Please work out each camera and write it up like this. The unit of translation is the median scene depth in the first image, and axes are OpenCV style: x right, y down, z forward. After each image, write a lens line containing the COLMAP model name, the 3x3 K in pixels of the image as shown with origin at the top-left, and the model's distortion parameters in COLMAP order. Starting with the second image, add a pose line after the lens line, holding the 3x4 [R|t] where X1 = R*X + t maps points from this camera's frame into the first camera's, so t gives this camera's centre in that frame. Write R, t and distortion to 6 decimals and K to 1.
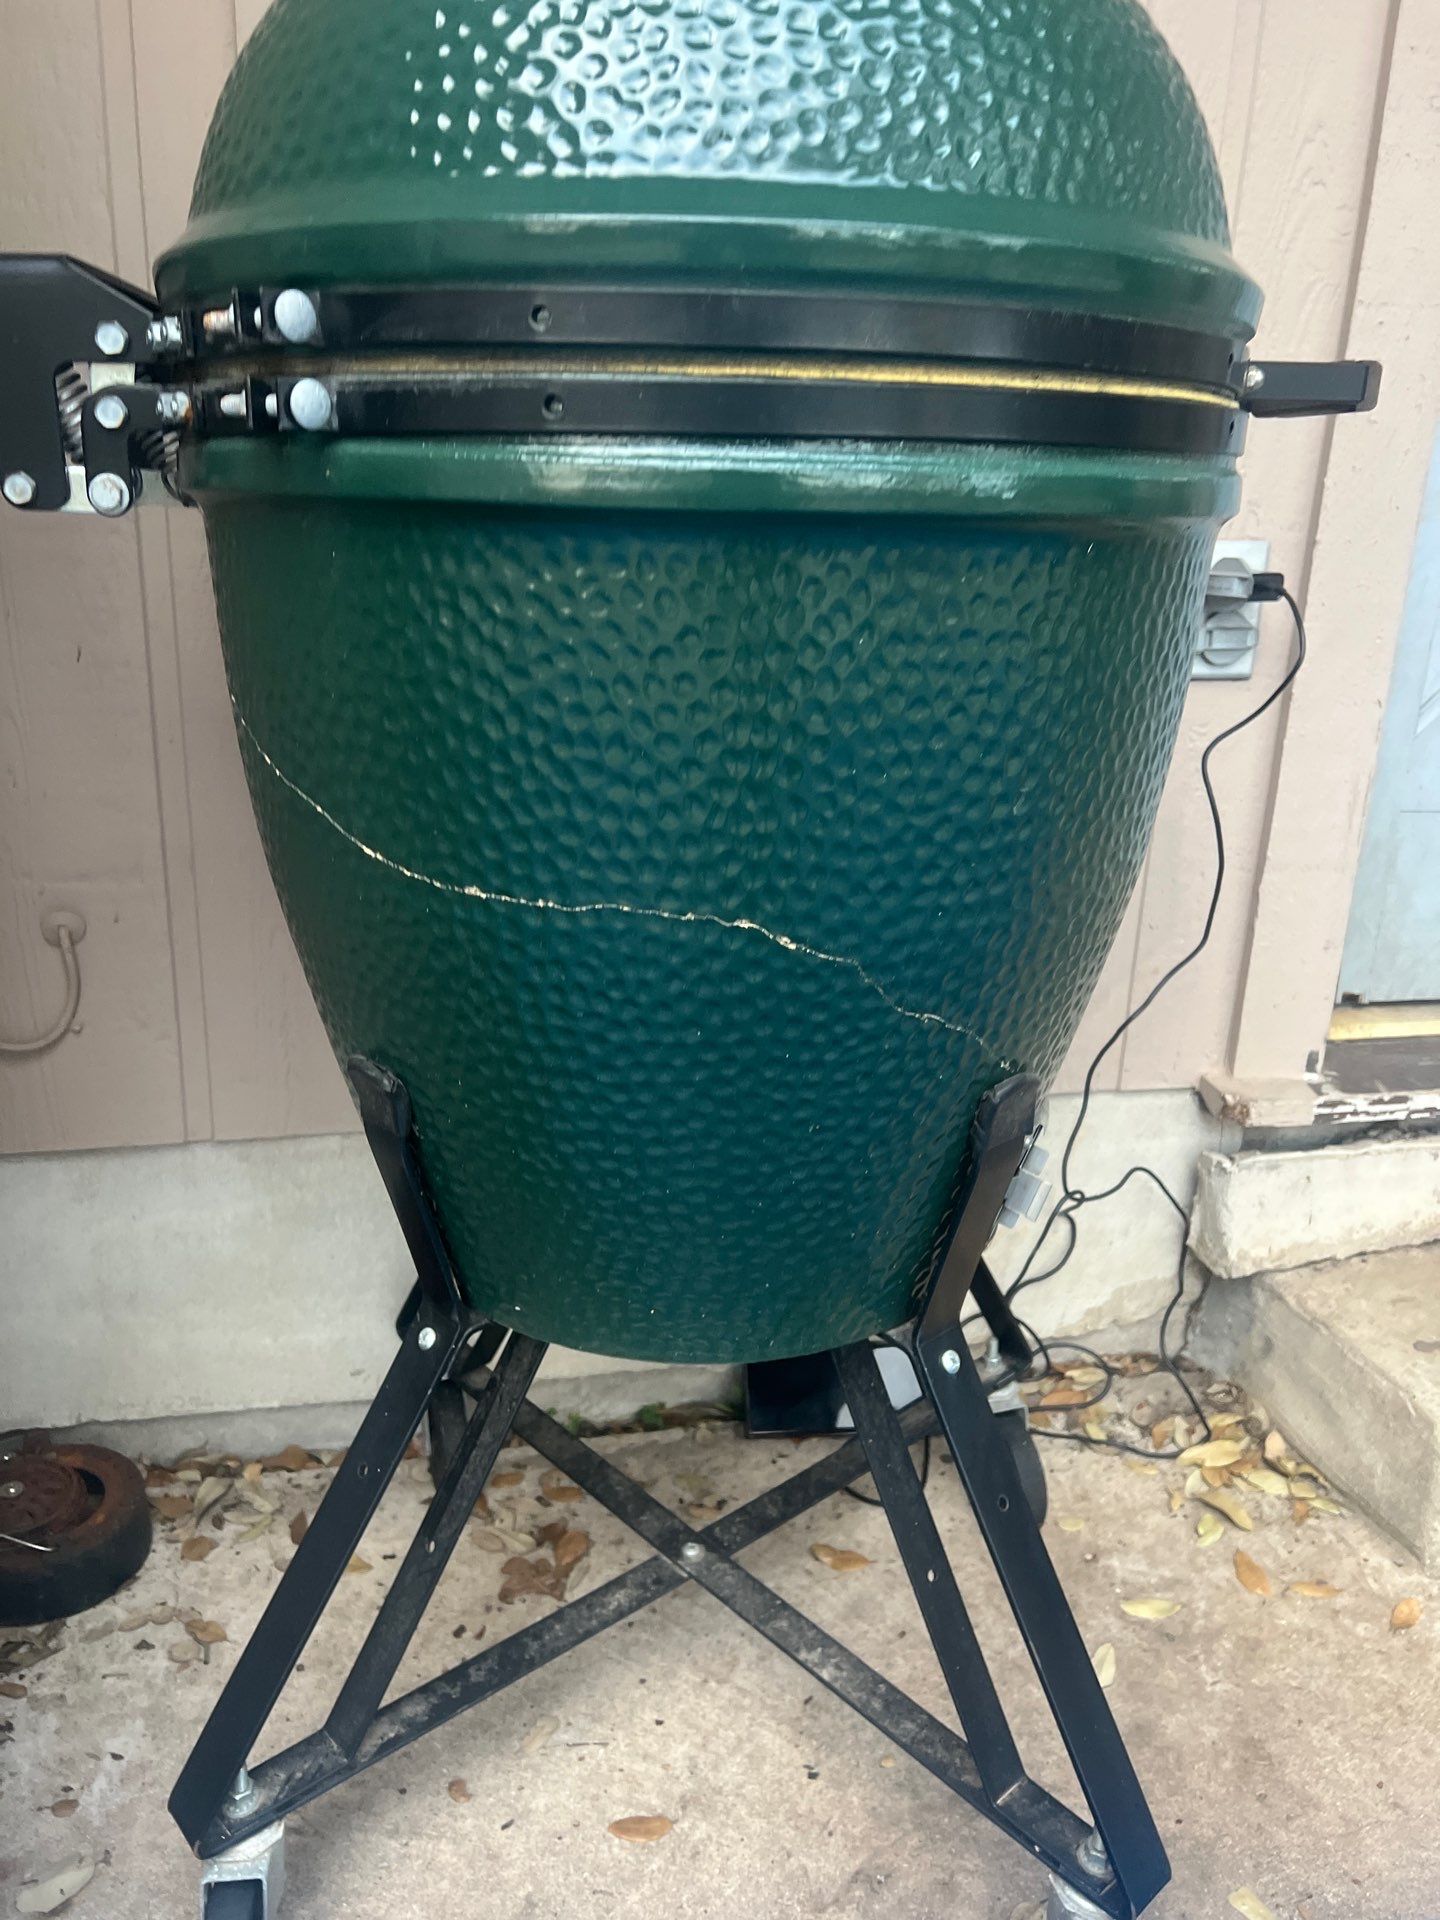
lens RADIAL K [[1414.0, 0, 722.3], [0, 1414.0, 907.8], [0, 0, 1]] dist [0.042912, -0.050415]
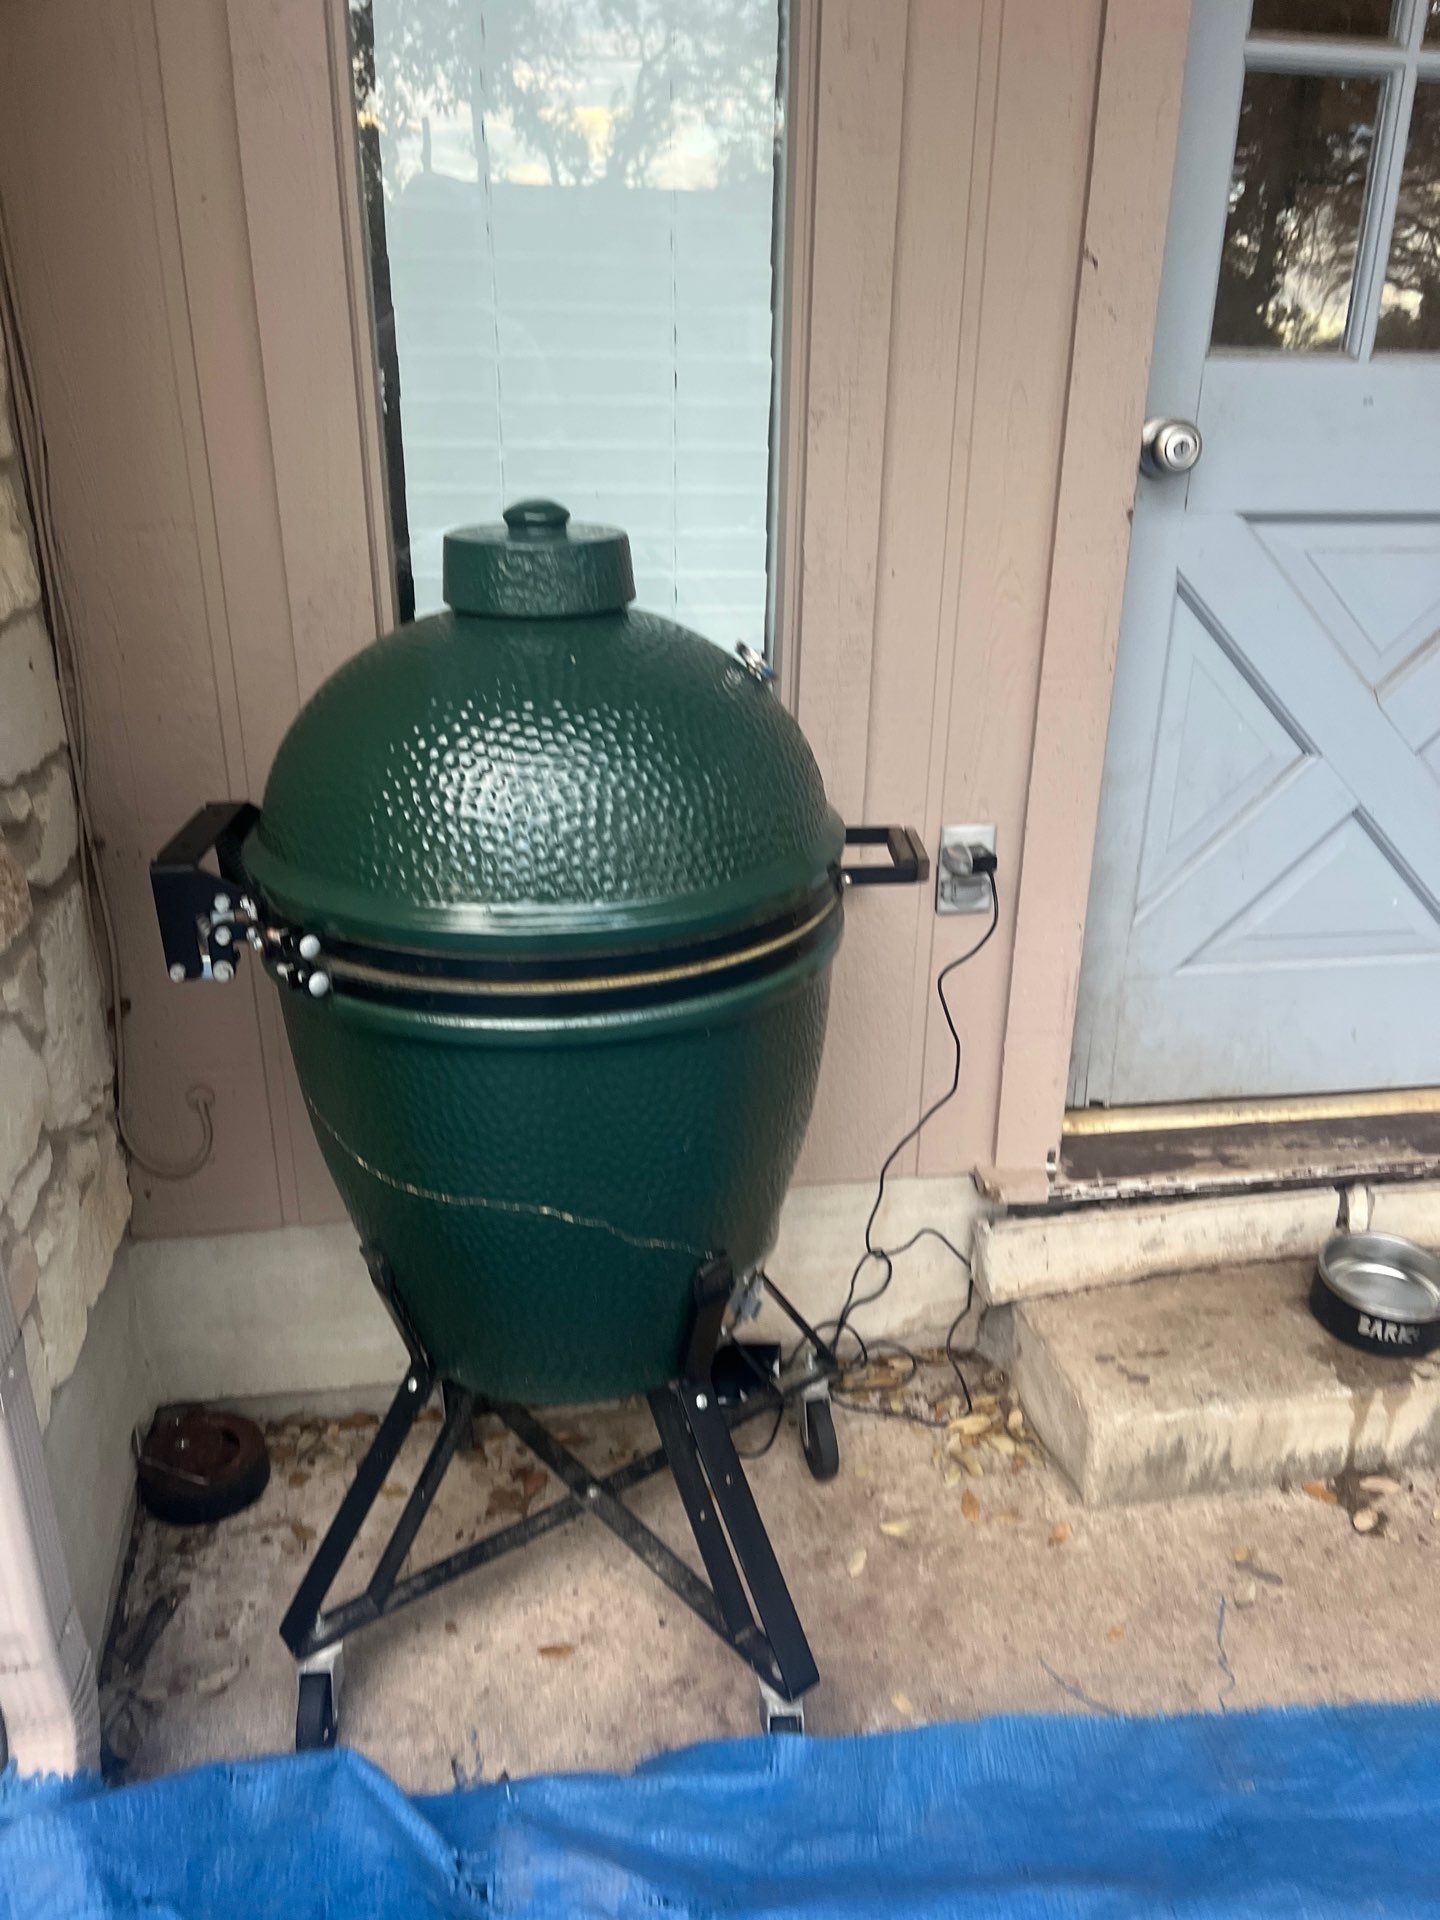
lens RADIAL K [[1306.2, 0, 720.0], [0, 1306.2, 960.0], [0, 0, 1]] dist [0.076911, -0.132196]
pose [[0.998810, -0.004113, -0.048607, 0.169168], [0.007803, 0.997080, 0.075962, -0.228344], [0.048153, -0.076251, 0.995925, -0.383106]]
